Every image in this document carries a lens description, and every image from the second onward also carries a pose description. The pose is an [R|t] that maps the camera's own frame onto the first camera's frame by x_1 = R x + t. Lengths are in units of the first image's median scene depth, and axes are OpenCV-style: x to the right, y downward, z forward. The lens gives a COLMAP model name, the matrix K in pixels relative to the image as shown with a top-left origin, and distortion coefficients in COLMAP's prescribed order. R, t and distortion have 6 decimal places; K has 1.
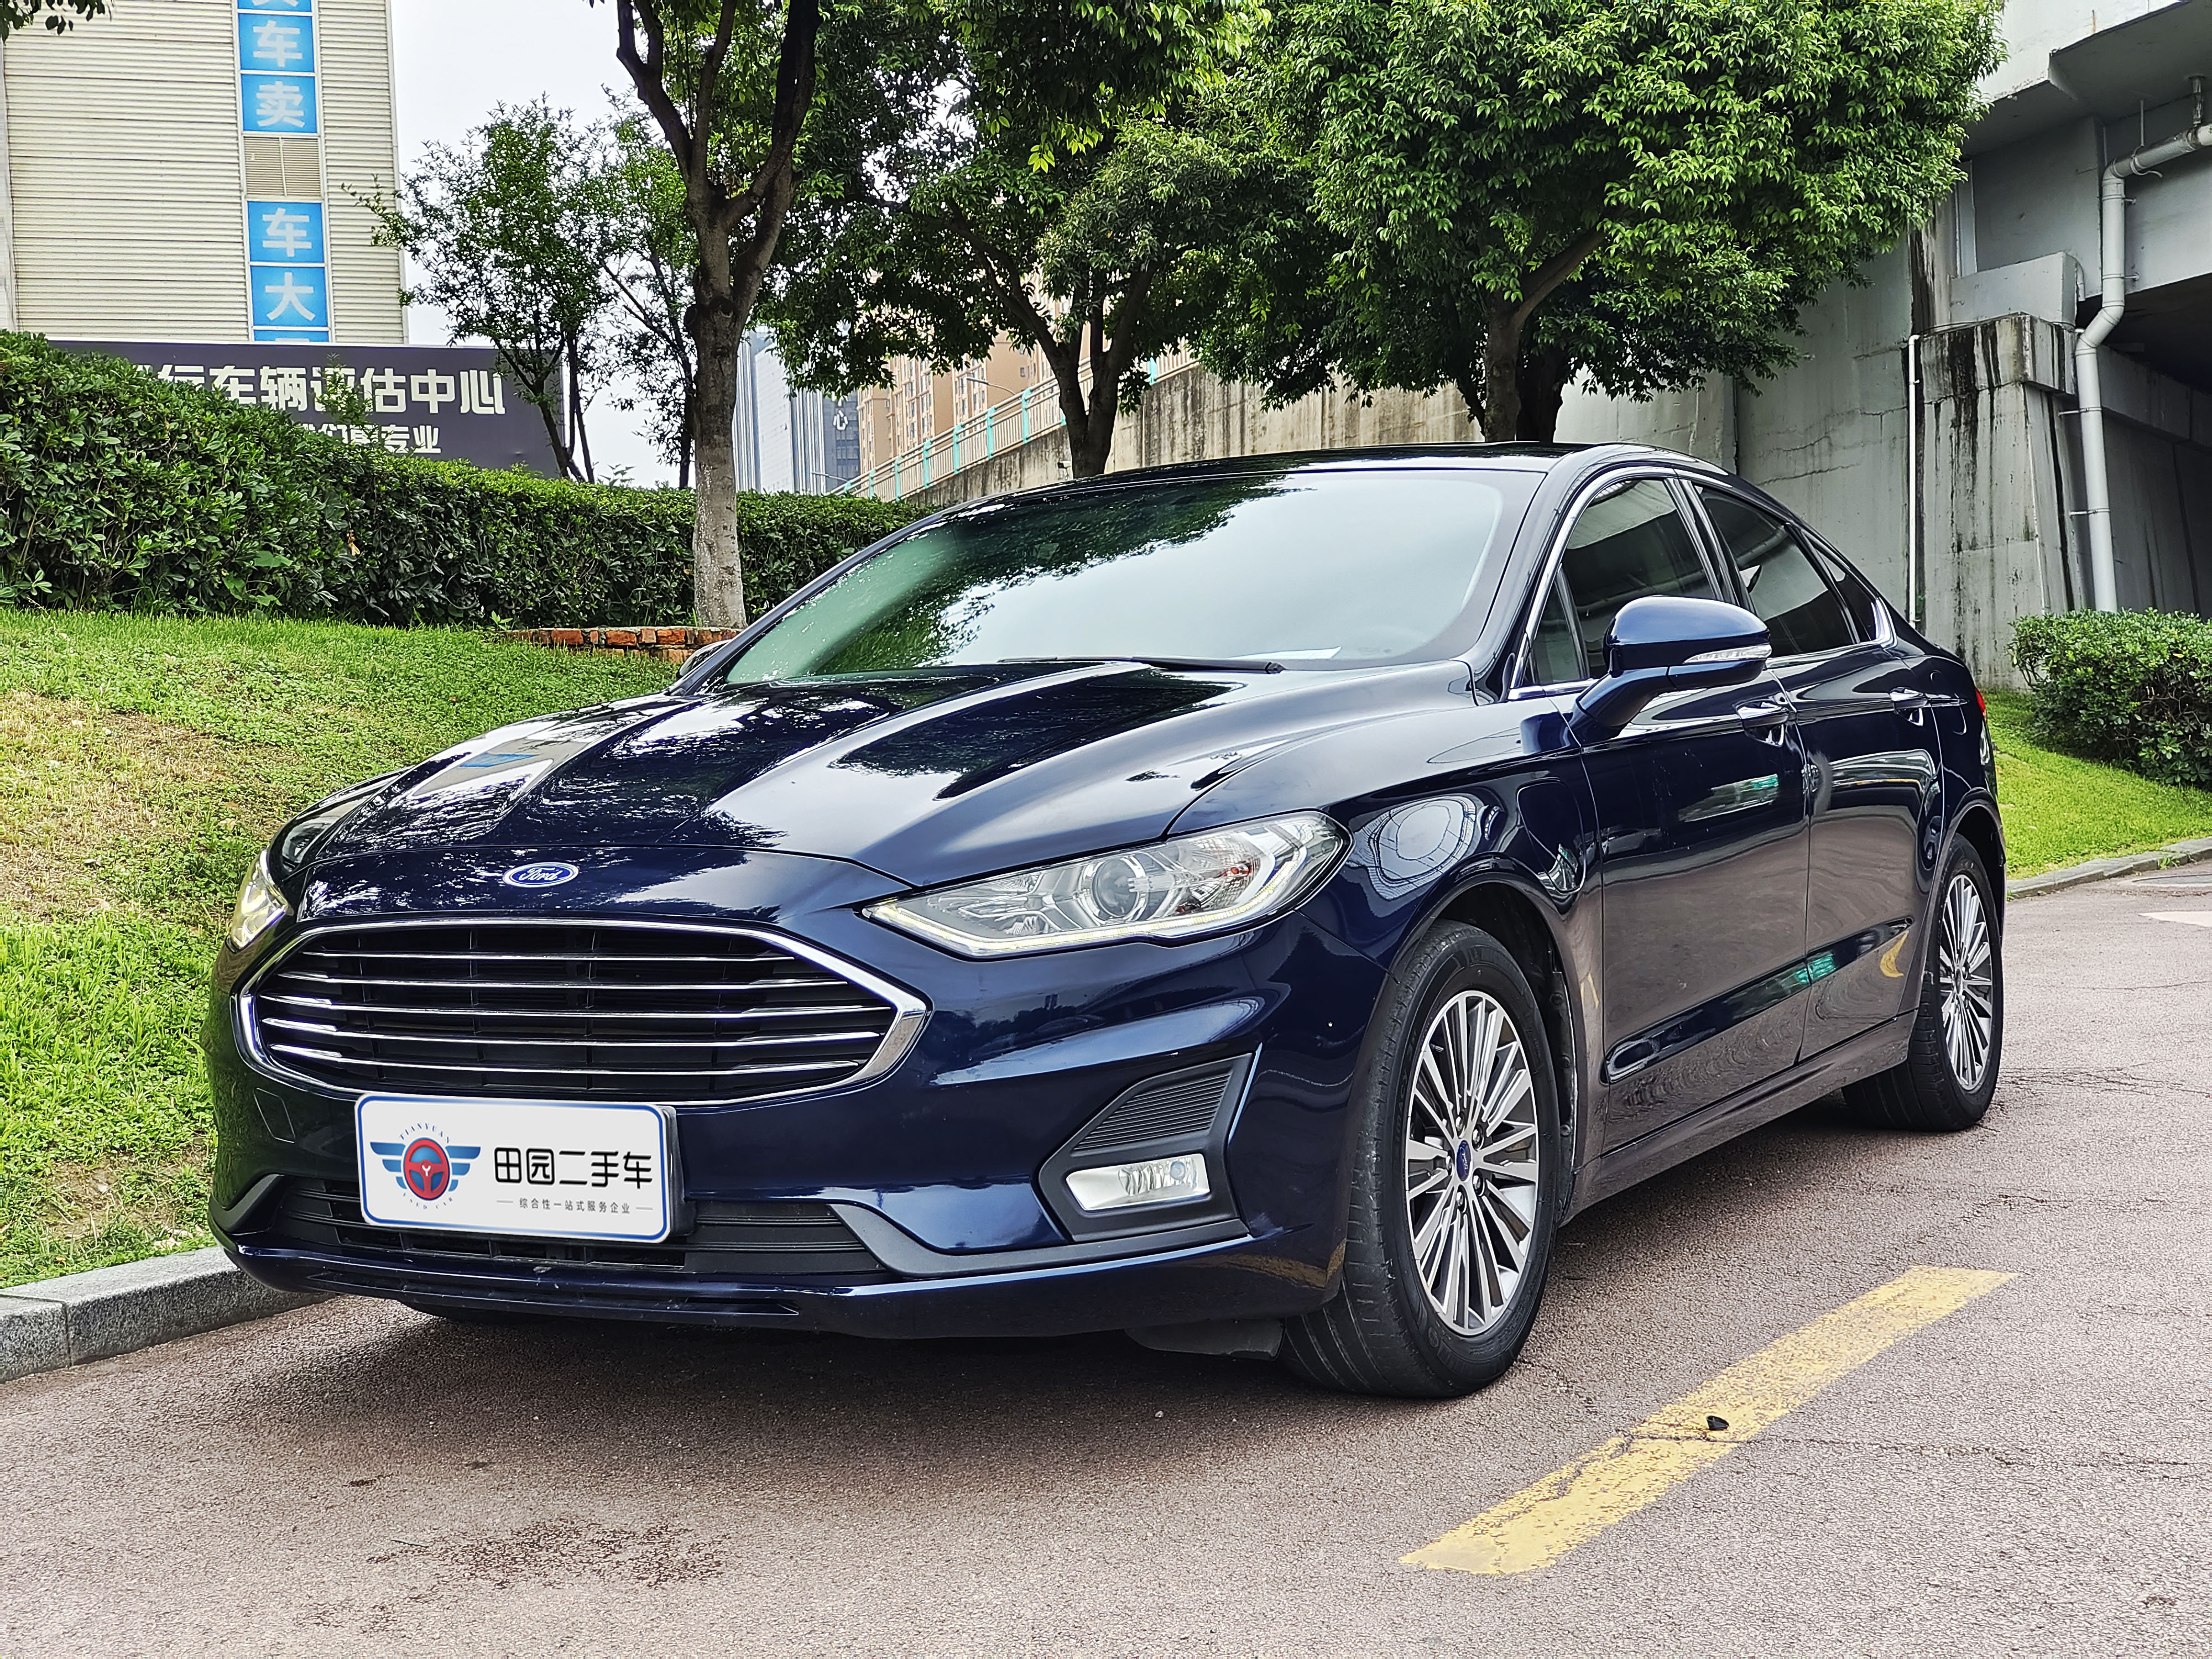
lens RADIAL K [[2992.9, 0, 1106.0], [0, 2992.9, 829.5], [0, 0, 1]] dist [0.318531, -1.009529]
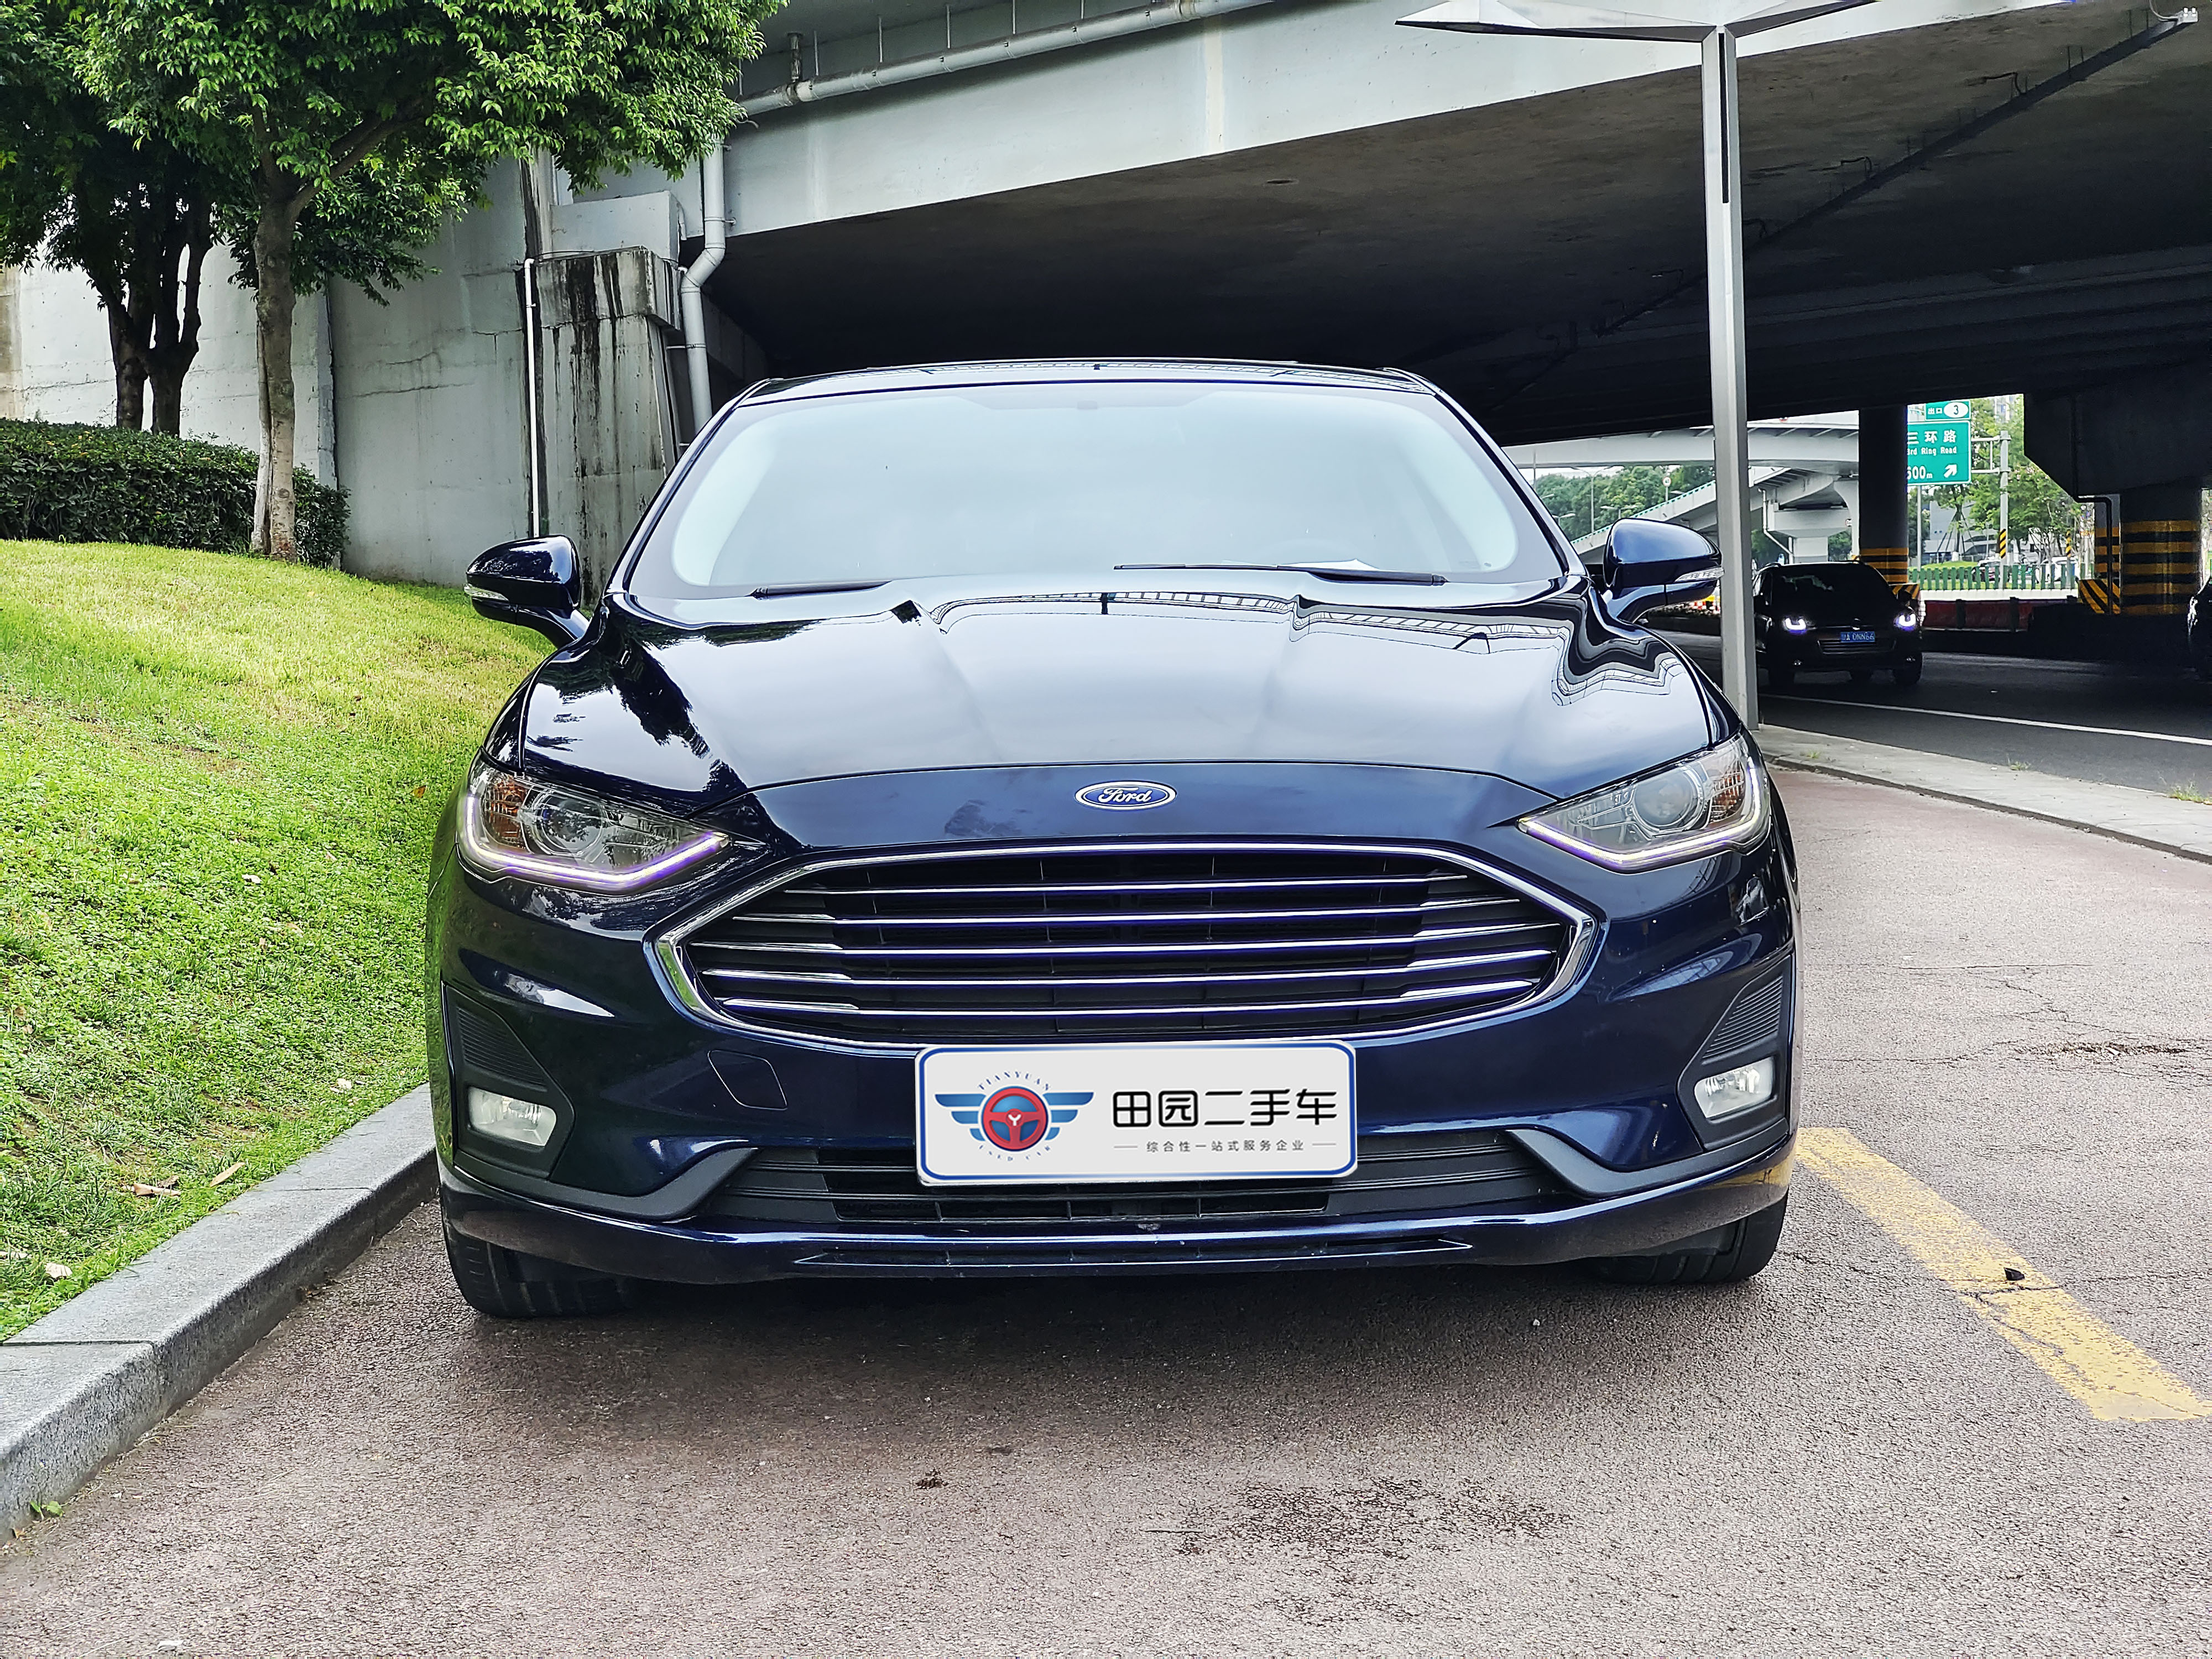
lens RADIAL K [[2992.9, 0, 1106.0], [0, 2992.9, 829.5], [0, 0, 1]] dist [0.318531, -1.009529]
pose [[0.860090, -0.023164, 0.509617, -0.150357], [0.009765, 0.999533, 0.028953, -0.000075], [-0.510049, -0.019925, 0.859914, 0.052261]]
